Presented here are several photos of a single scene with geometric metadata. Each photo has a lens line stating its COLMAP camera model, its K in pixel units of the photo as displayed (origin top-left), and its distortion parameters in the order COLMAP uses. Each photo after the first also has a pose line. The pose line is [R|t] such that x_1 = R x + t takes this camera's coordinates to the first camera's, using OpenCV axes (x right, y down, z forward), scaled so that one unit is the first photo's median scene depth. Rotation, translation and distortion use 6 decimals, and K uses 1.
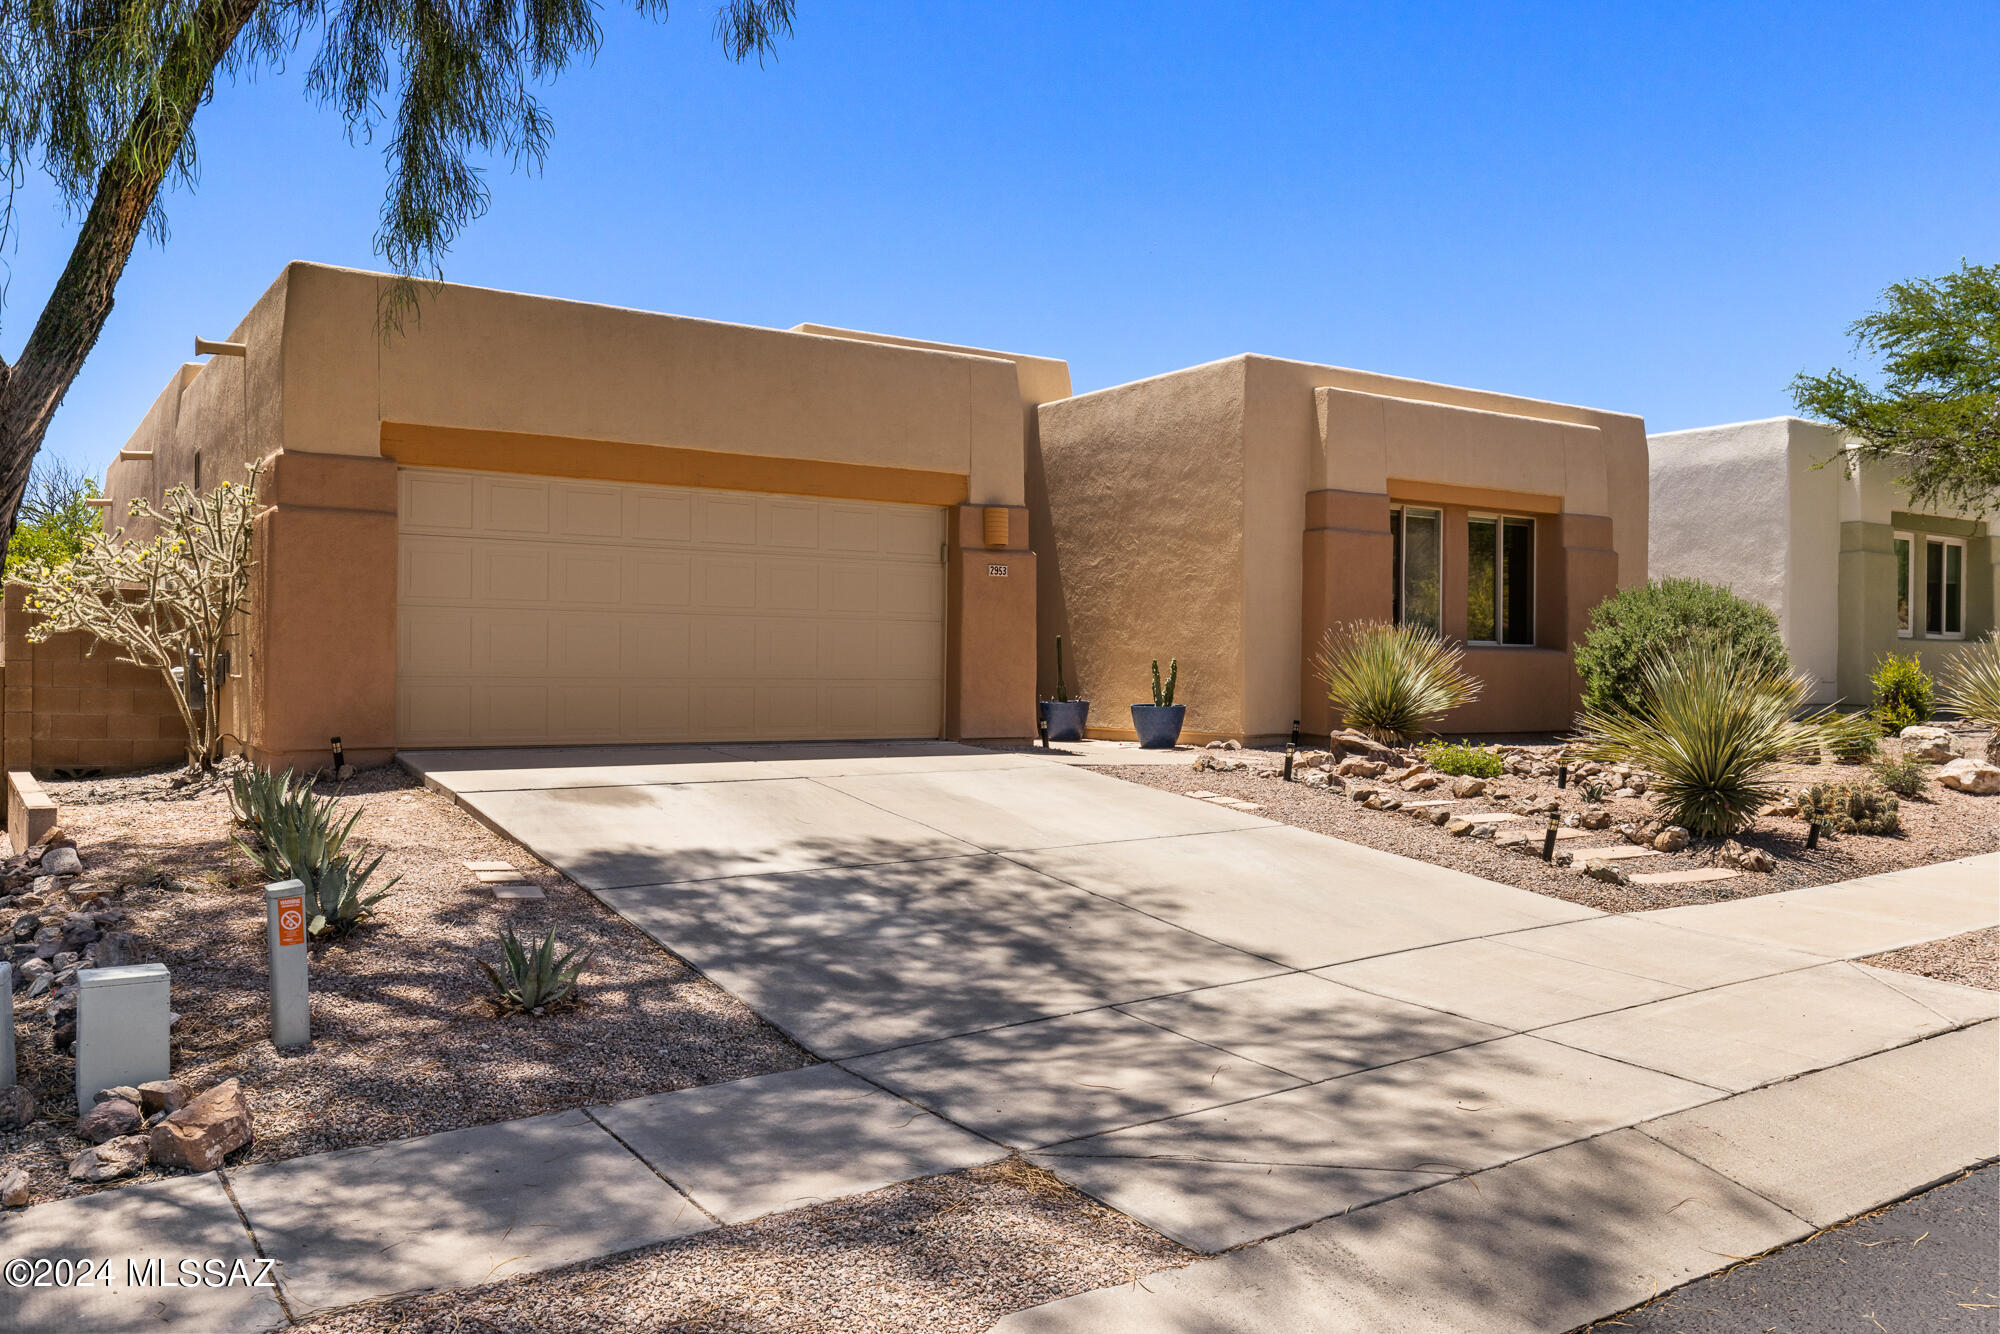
lens RADIAL K [[1607.7, 0, 1005.7], [0, 1607.7, 654.9], [0, 0, 1]] dist [-0.003760, -0.010796]
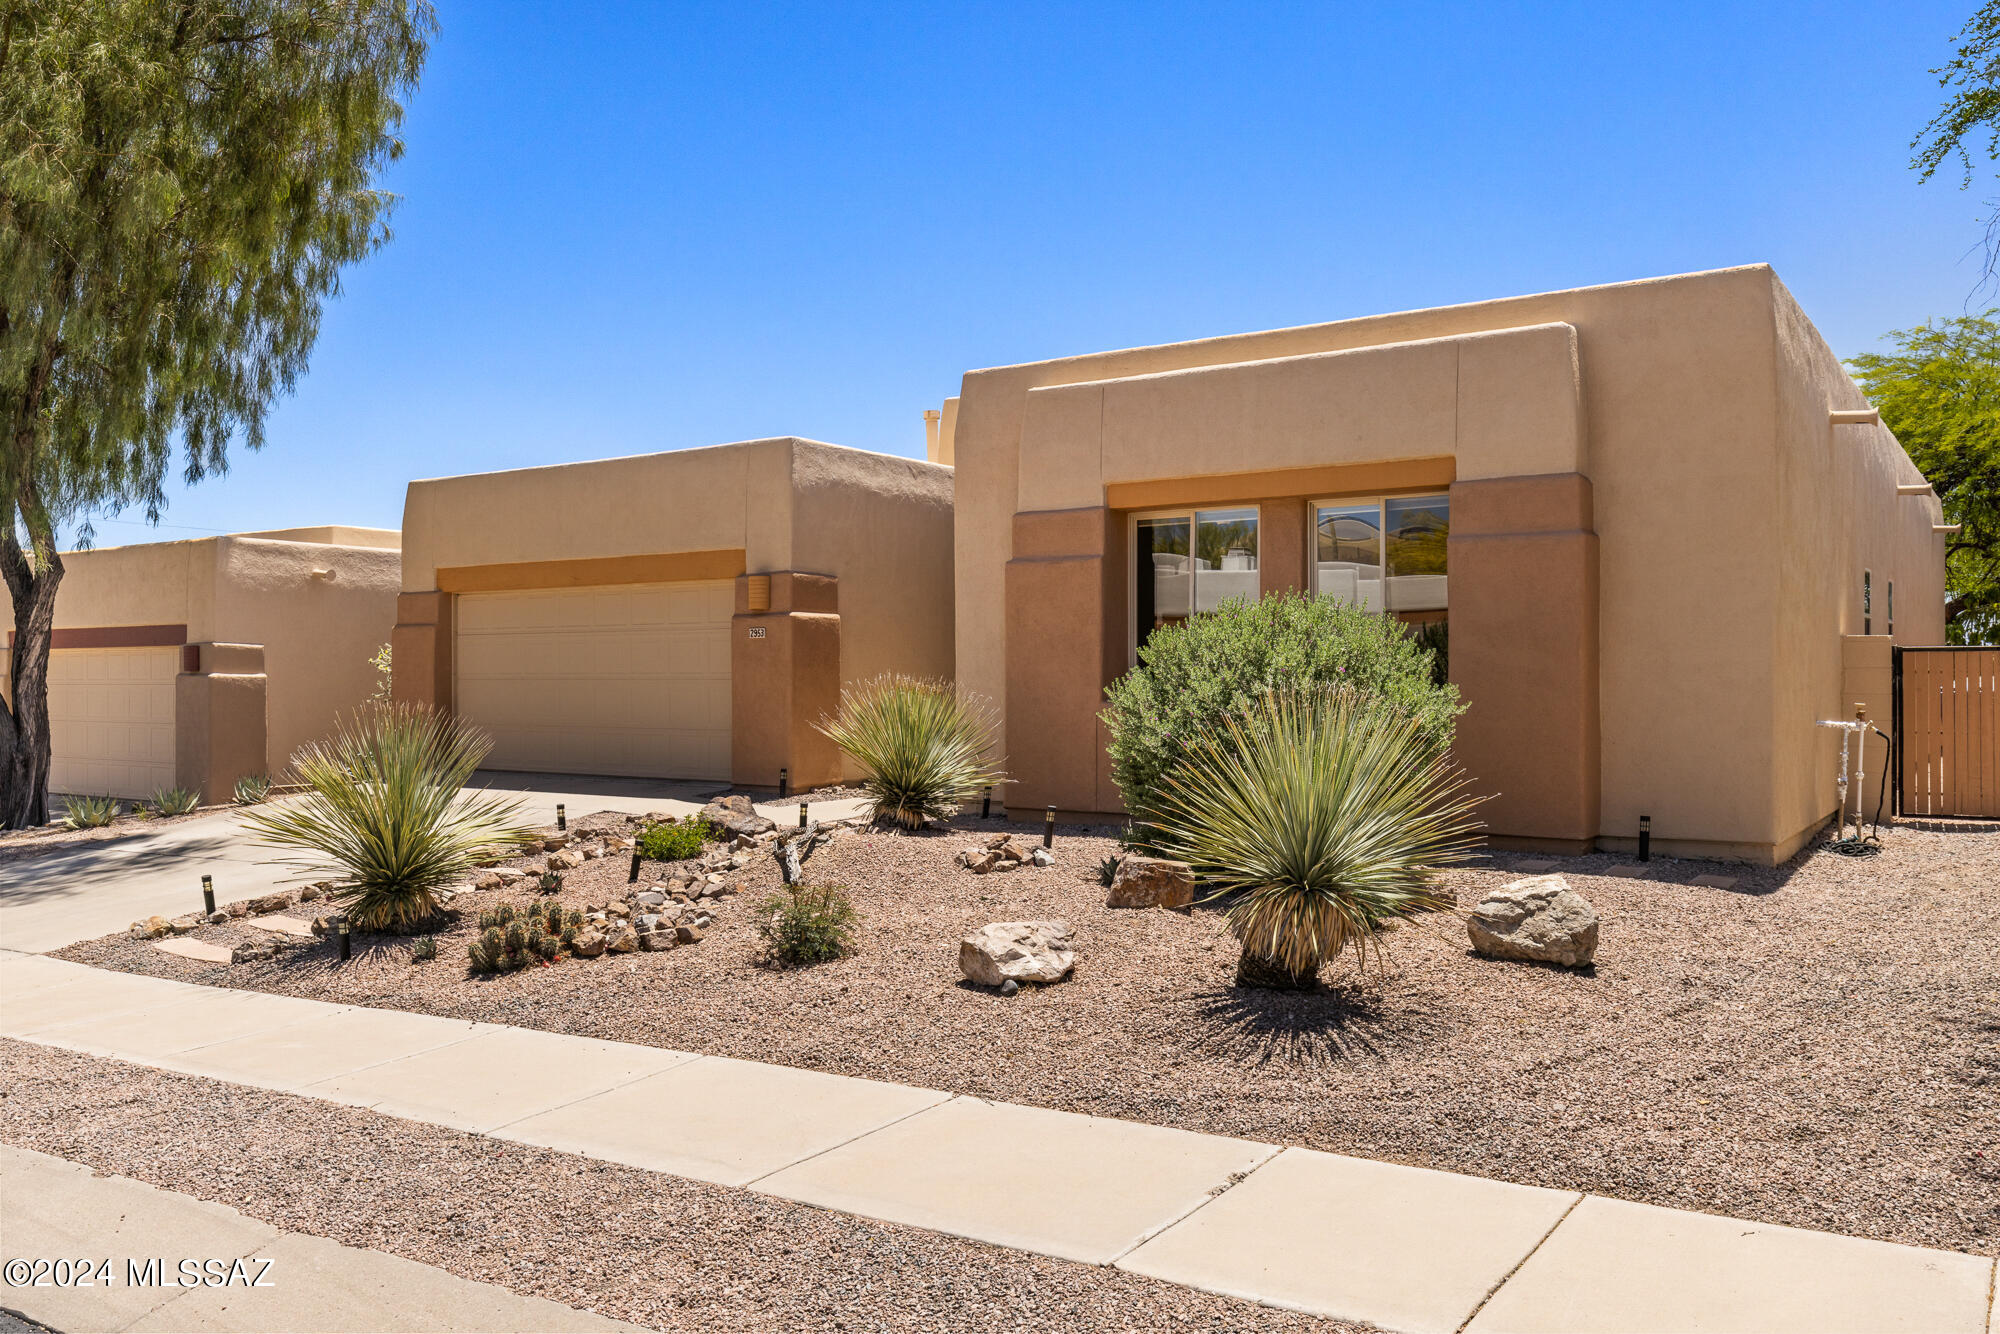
lens RADIAL K [[1607.7, 0, 999.9], [0, 1607.7, 675.7], [0, 0, 1]] dist [-0.003760, -0.010796]
pose [[0.358036, -0.025732, -0.933353, 1.084859], [-0.004727, 0.999557, -0.029371, 0.007978], [0.933696, 0.014928, 0.357756, 0.765201]]
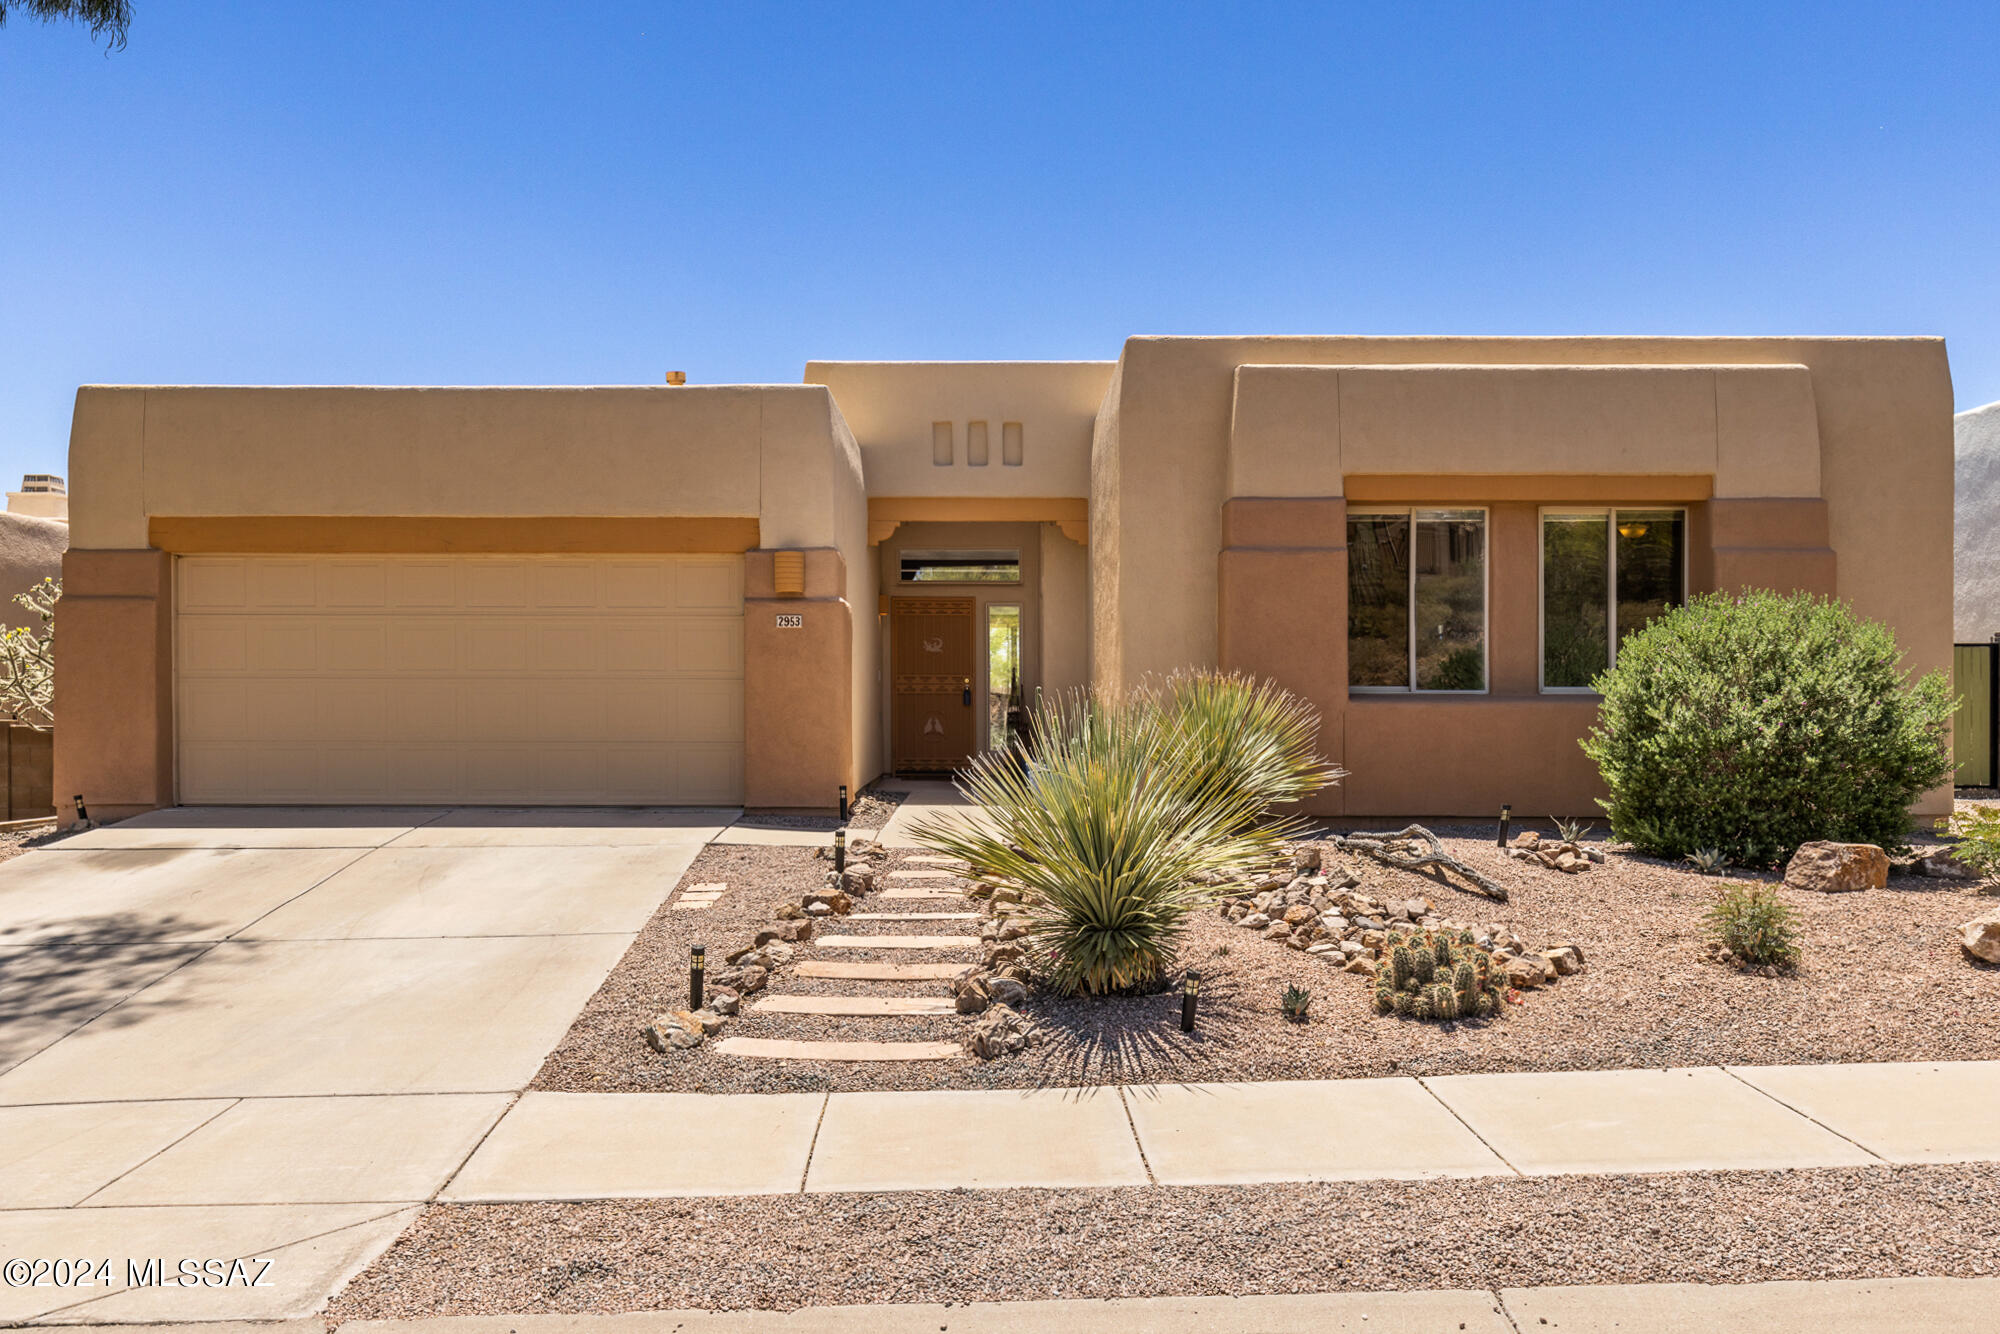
lens RADIAL K [[1607.7, 0, 1000.2], [0, 1607.7, 679.5], [0, 0, 1]] dist [-0.003760, -0.010796]
pose [[0.824106, -0.026765, -0.565803, 0.601981], [0.010047, 0.999417, -0.032642, 0.010336], [0.566347, 0.021216, 0.823894, 0.329006]]
